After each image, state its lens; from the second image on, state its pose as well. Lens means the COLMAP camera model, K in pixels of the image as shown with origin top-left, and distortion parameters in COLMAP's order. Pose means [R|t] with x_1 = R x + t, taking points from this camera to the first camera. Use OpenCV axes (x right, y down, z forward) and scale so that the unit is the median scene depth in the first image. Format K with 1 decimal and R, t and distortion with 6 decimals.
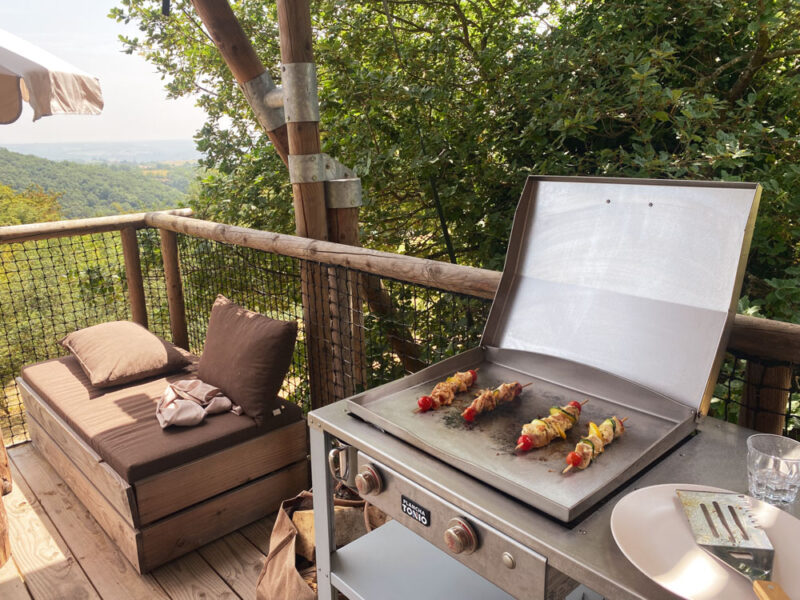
lens RADIAL K [[615.0, 0, 400.0], [0, 615.0, 300.0], [0, 0, 1]] dist [-0.022716, 0.000680]
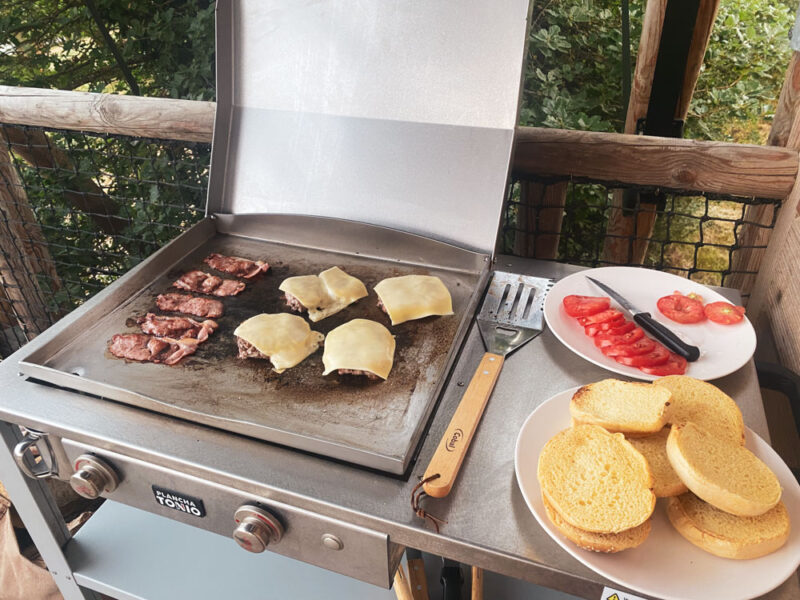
lens RADIAL K [[615.0, 0, 400.0], [0, 615.0, 300.0], [0, 0, 1]] dist [-0.022716, 0.000680]
pose [[0.880628, -0.251667, 0.401445, 0.020393], [0.114420, 0.935154, 0.335254, -0.054306], [-0.459786, -0.249300, 0.852318, 0.297414]]
